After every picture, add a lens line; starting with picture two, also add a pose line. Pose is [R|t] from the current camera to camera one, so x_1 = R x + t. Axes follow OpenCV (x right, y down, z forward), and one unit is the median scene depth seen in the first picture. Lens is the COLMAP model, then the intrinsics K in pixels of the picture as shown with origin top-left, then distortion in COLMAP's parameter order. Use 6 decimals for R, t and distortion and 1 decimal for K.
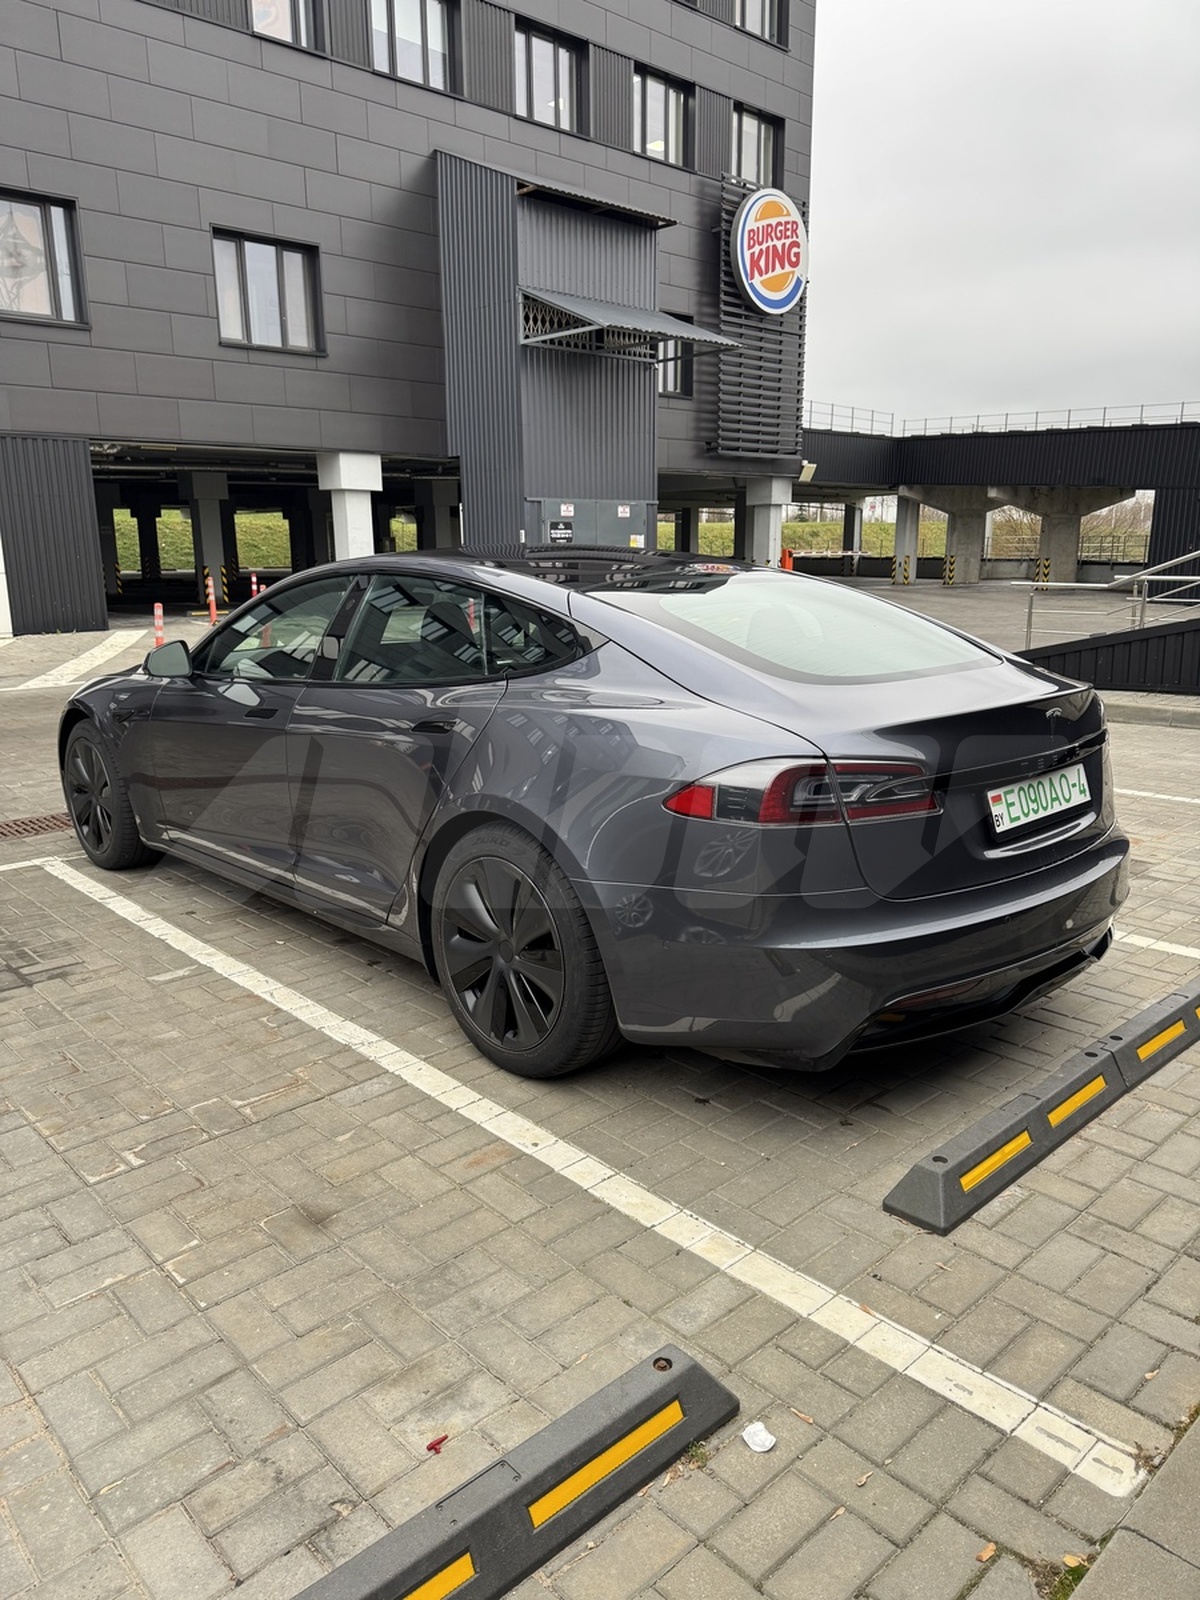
lens RADIAL K [[1144.5, 0, 609.2], [0, 1144.5, 795.5], [0, 0, 1]] dist [0.039518, -0.009105]
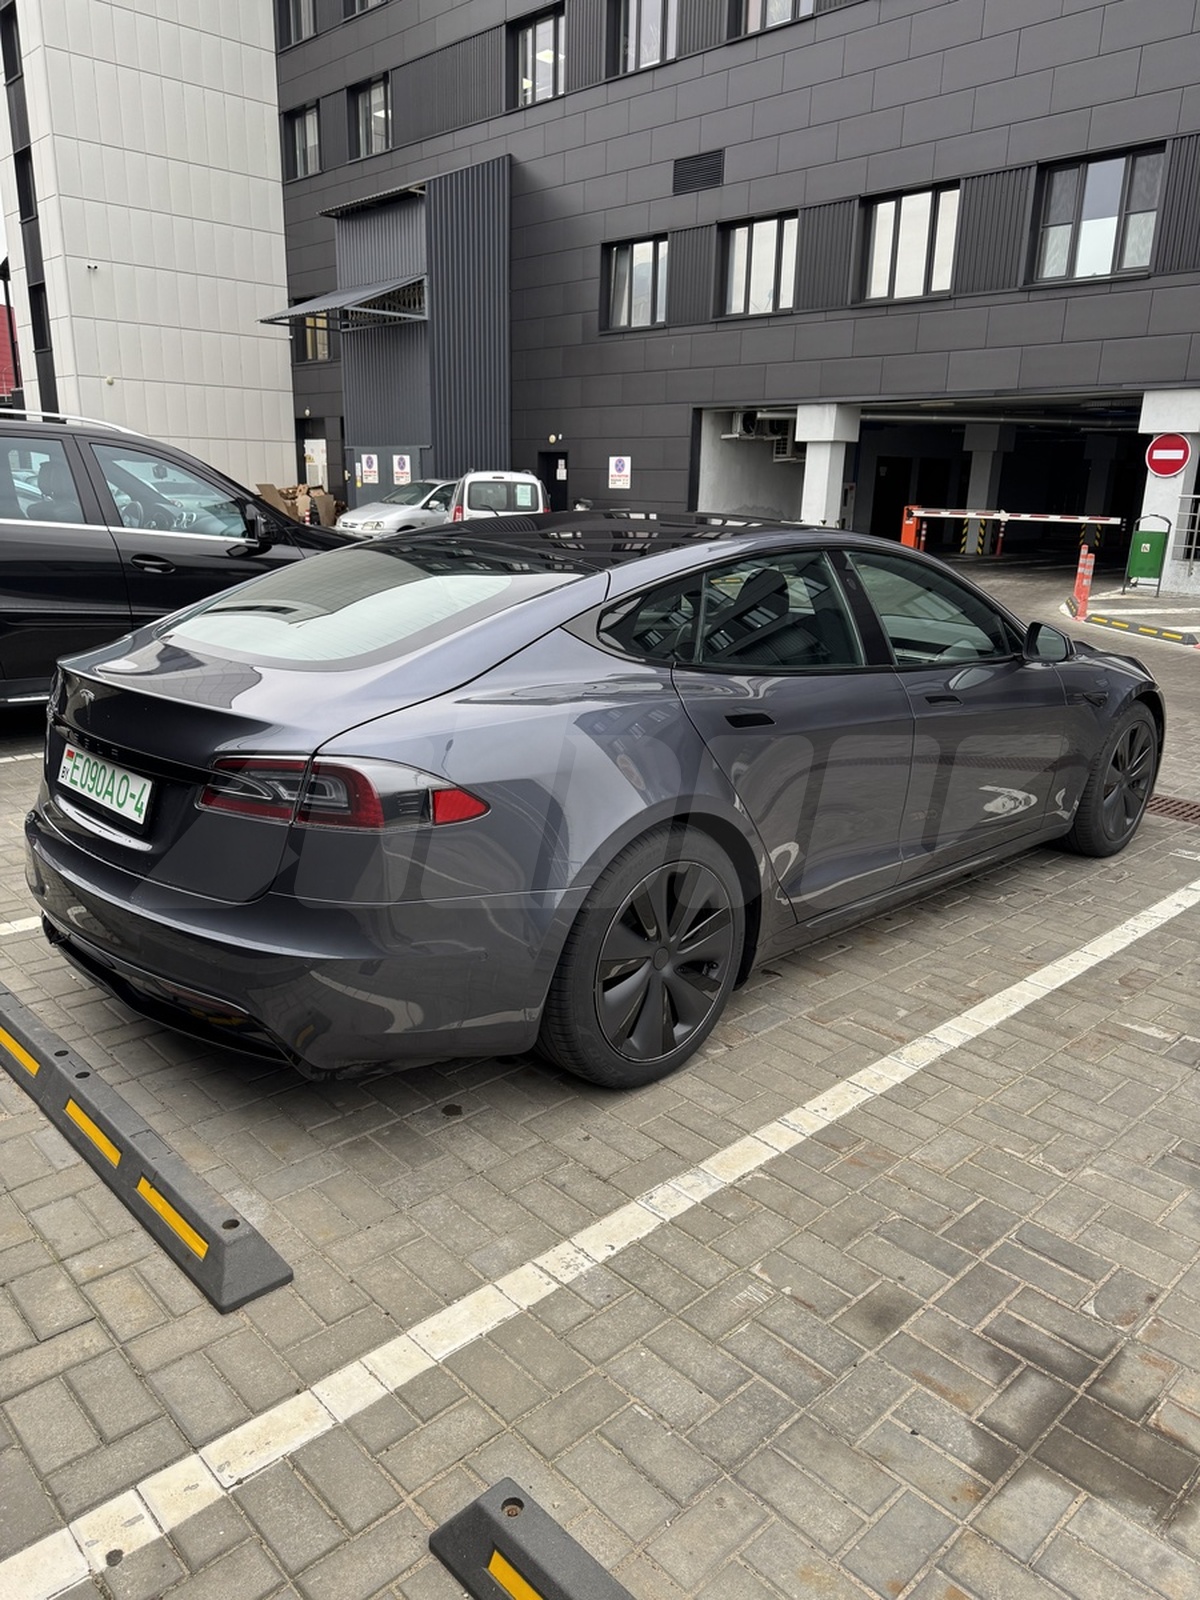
lens RADIAL K [[1144.5, 0, 614.9], [0, 1144.5, 795.6], [0, 0, 1]] dist [0.039518, -0.009105]
pose [[0.021086, 0.280028, -0.959760, 1.301350], [-0.239780, 0.933372, 0.267061, -0.344475], [0.970598, 0.224500, 0.086827, 1.328158]]
